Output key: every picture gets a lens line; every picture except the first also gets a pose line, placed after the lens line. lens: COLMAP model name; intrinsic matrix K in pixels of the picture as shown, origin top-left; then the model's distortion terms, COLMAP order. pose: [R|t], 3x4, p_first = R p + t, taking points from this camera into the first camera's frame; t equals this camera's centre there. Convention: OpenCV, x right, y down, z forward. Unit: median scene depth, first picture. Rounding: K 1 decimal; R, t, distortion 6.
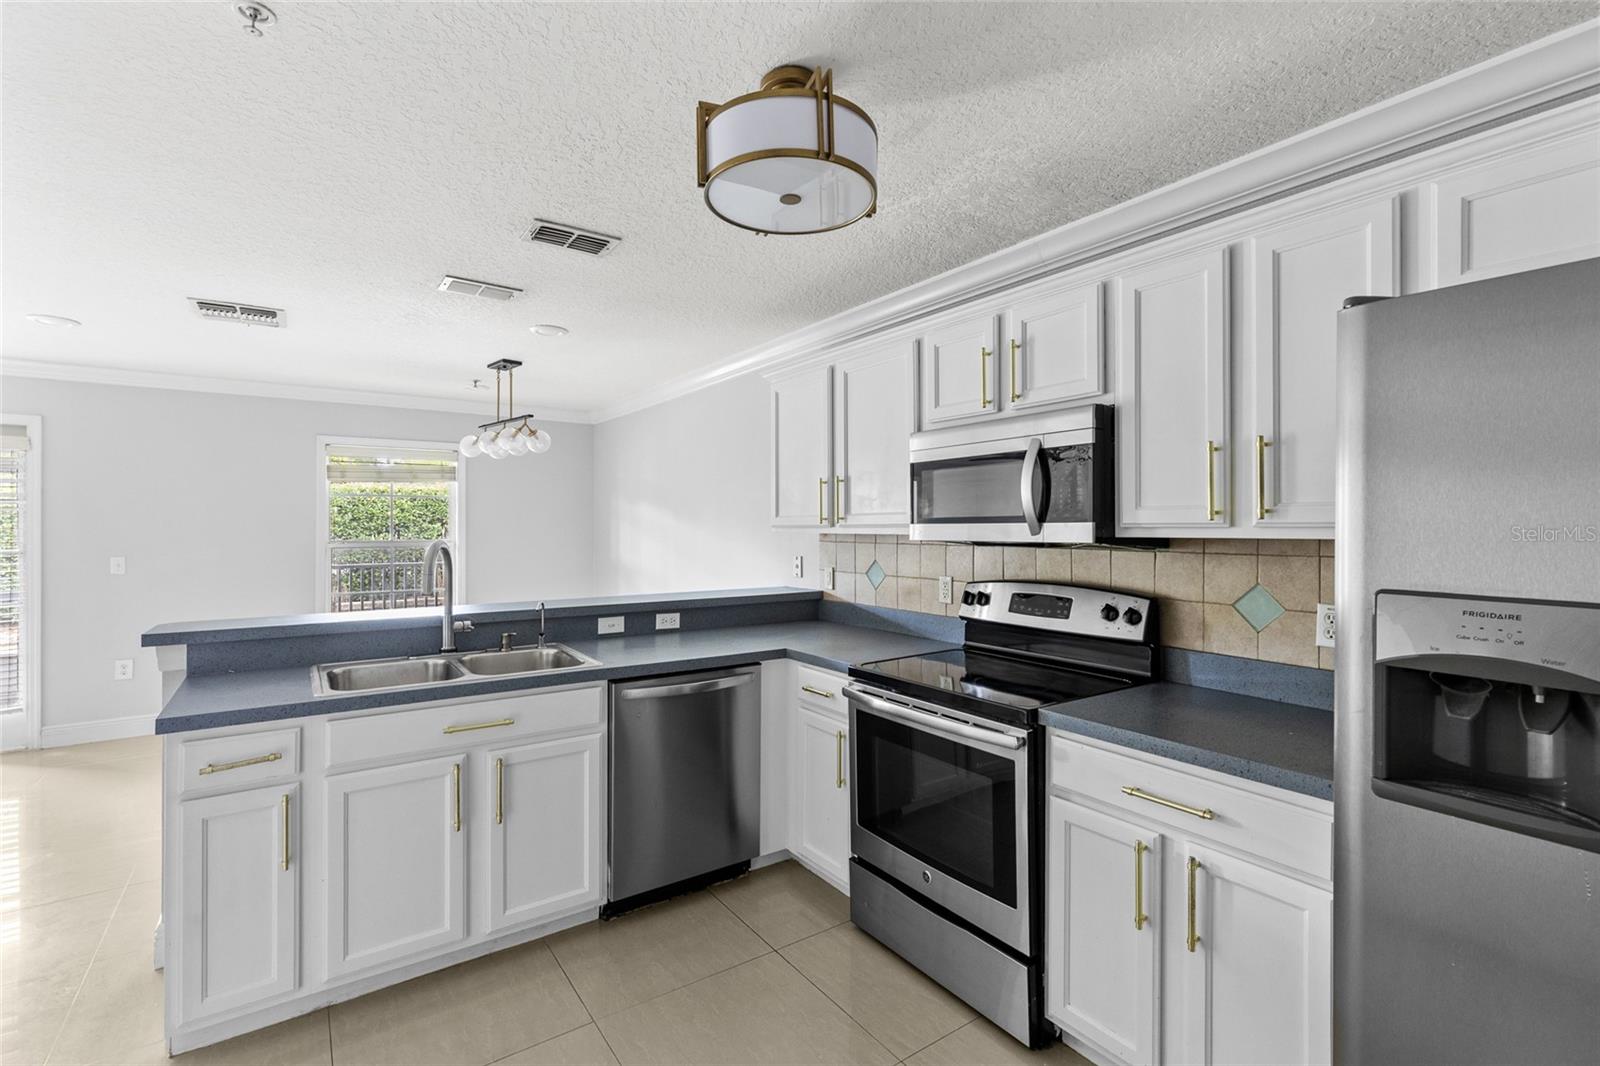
lens RADIAL K [[722.4, 0, 799.3], [0, 722.4, 524.5], [0, 0, 1]] dist [0.007605, -0.001527]
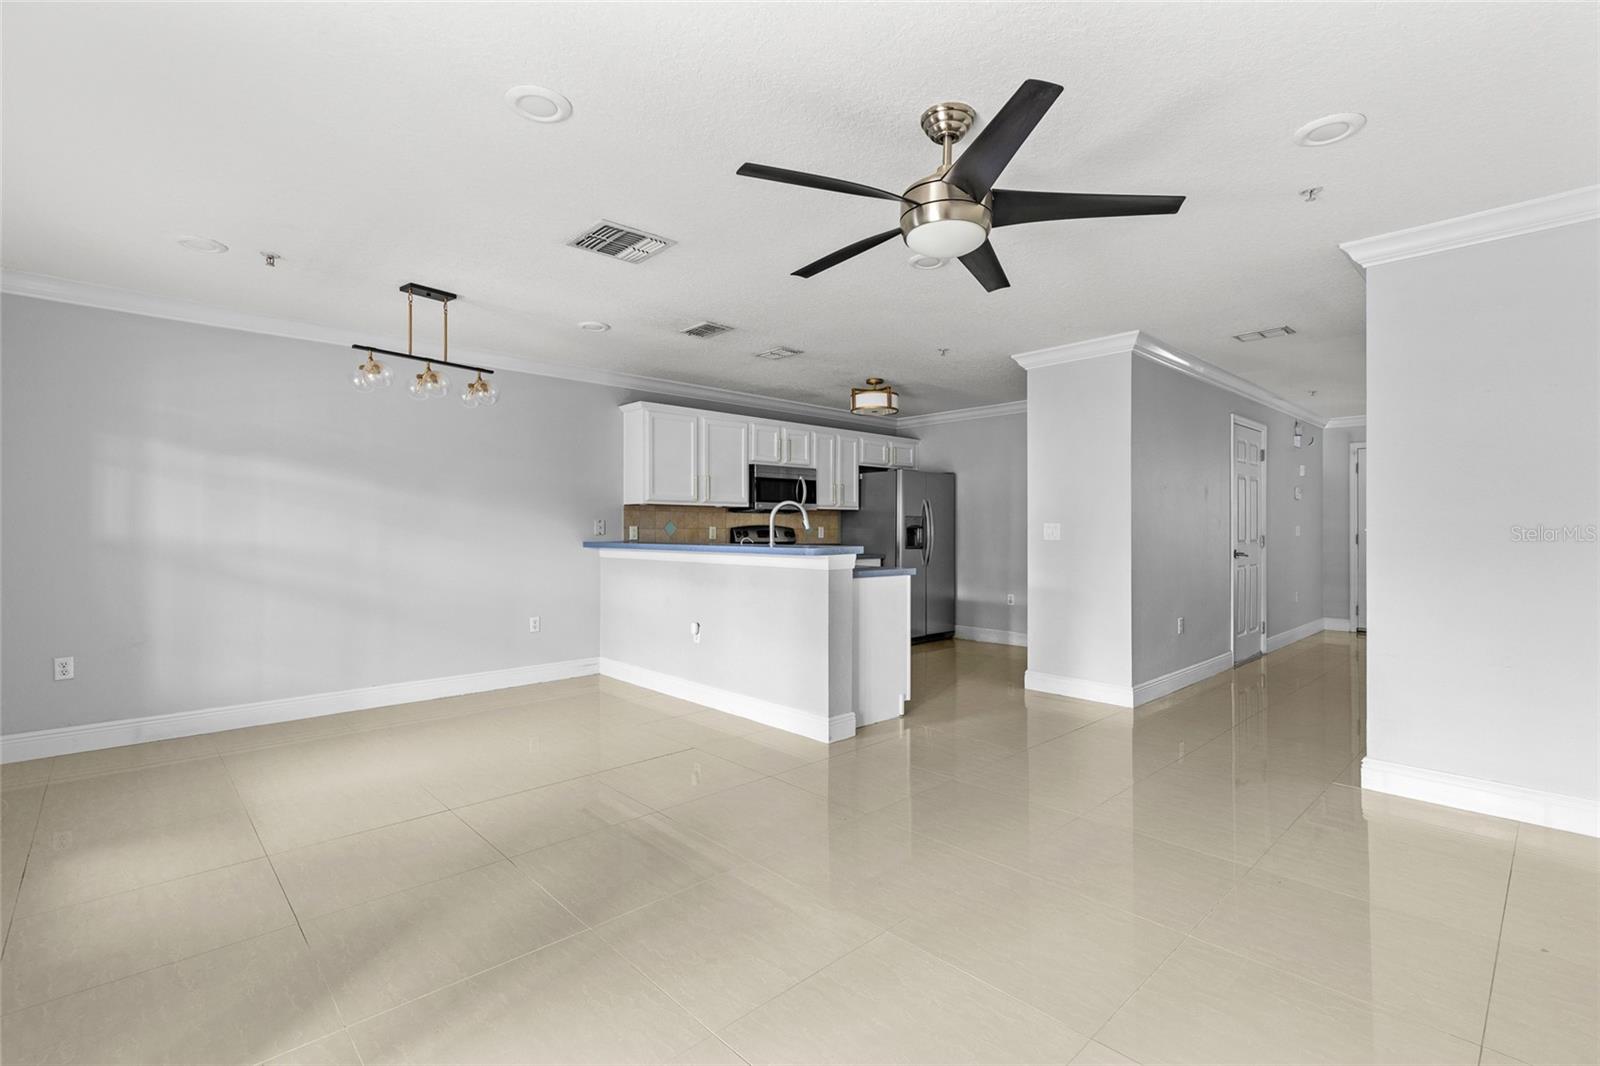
lens RADIAL K [[722.4, 0, 809.0], [0, 722.4, 531.2], [0, 0, 1]] dist [0.007605, -0.001527]
pose [[-0.147941, -0.000886, 0.988996, -2.285245], [-0.003513, 0.999994, 0.000370, 0.095870], [-0.988990, -0.003420, -0.147944, 1.199611]]
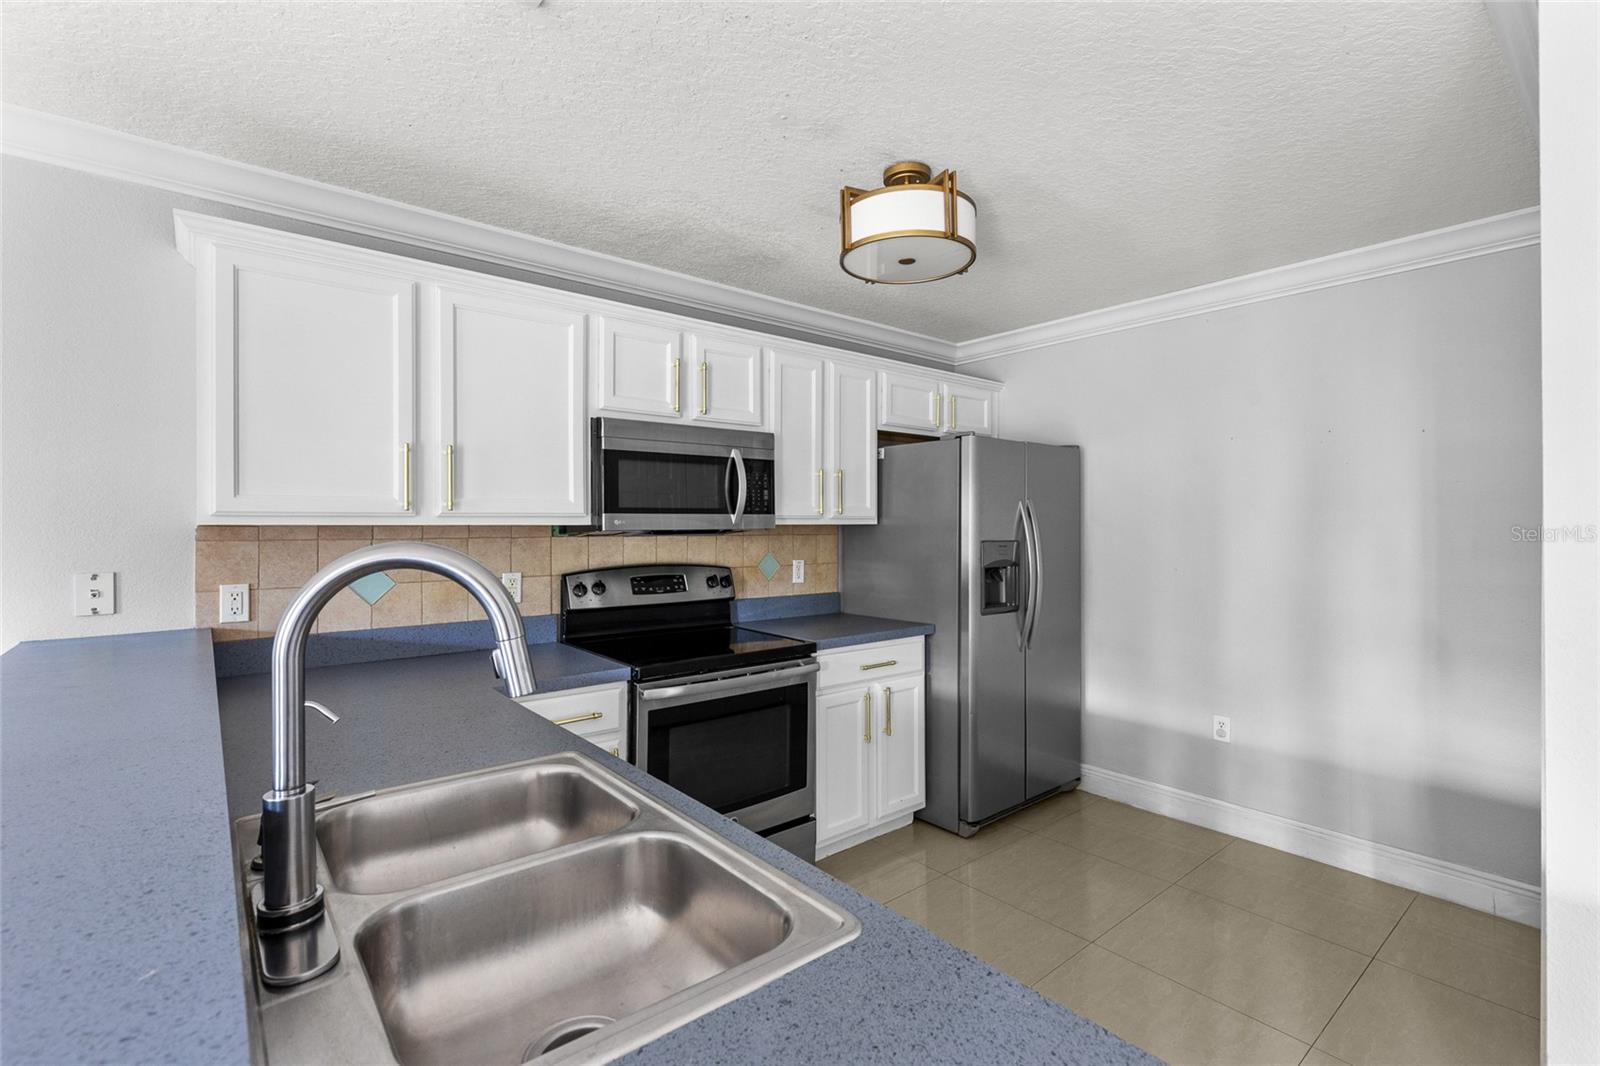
lens RADIAL K [[722.4, 0, 804.5], [0, 722.4, 520.5], [0, 0, 1]] dist [0.007605, -0.001527]
pose [[-0.082919, 0.004880, 0.996544, -0.821074], [-0.003314, 0.999981, -0.005173, 0.012814], [-0.996551, -0.003732, -0.082902, 0.829987]]
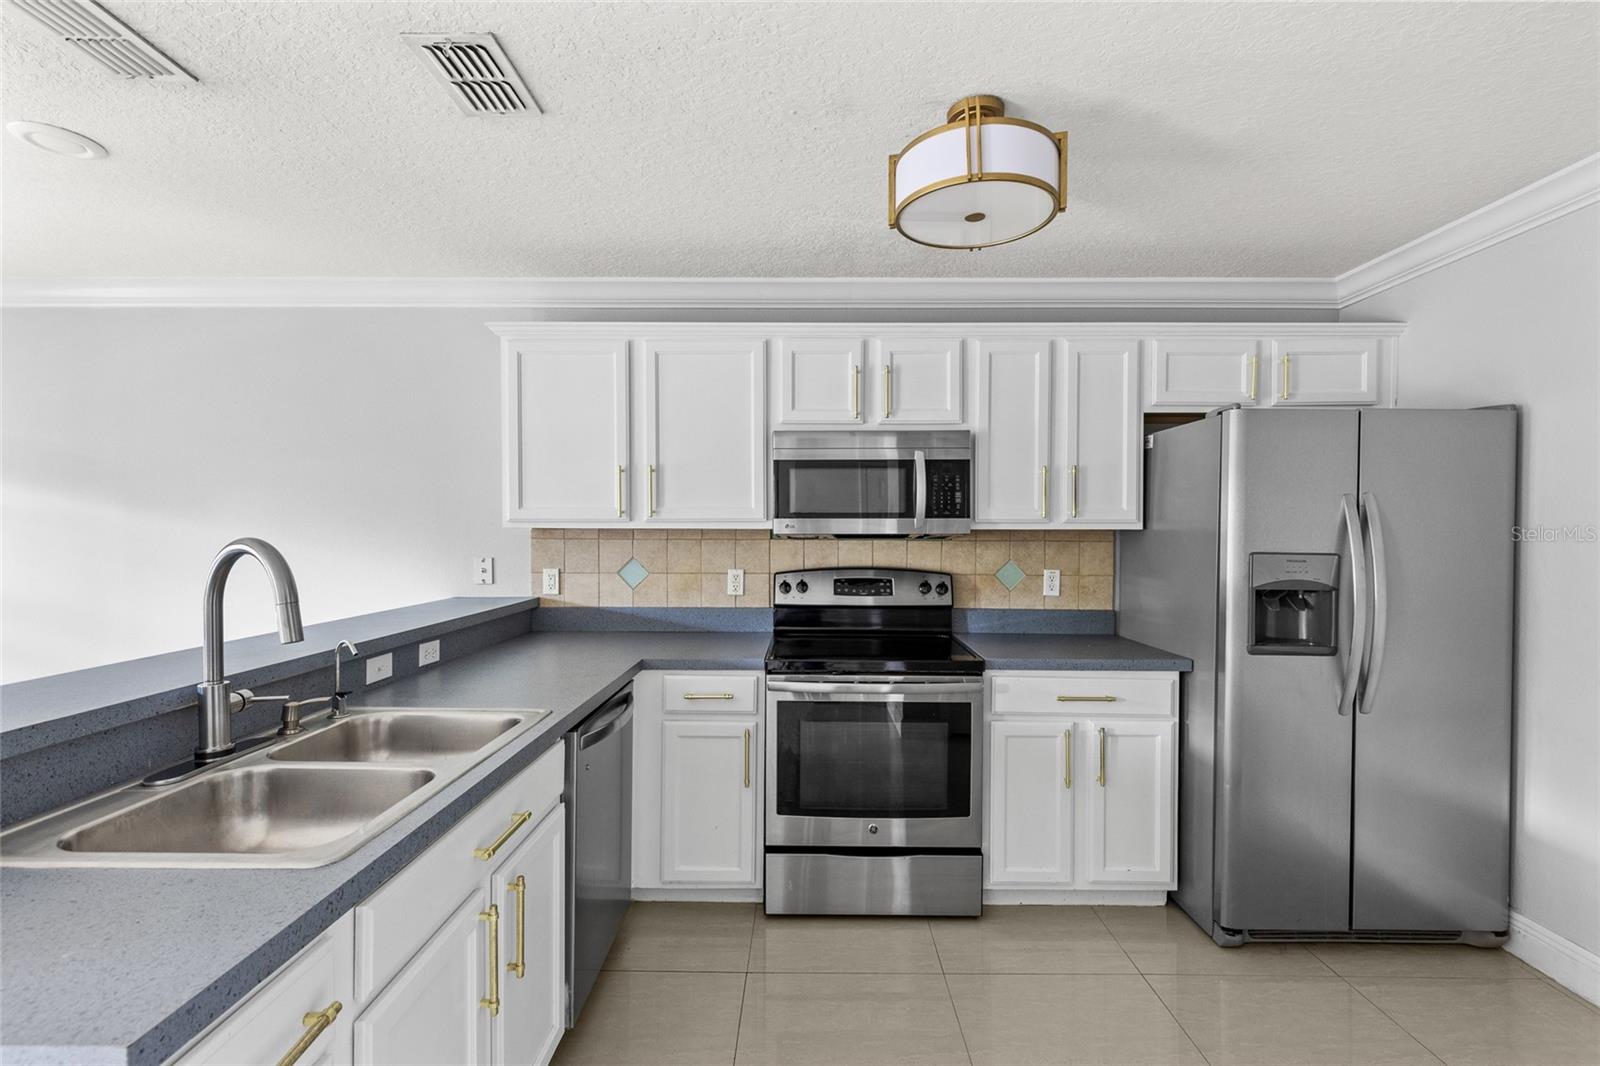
lens RADIAL K [[722.4, 0, 807.7], [0, 722.4, 536.9], [0, 0, 1]] dist [0.007605, -0.001527]
pose [[0.576095, -0.008164, 0.817342, -0.678373], [-0.005993, 0.999881, 0.014211, 0.011144], [-0.817361, -0.013085, 0.575978, 0.368750]]
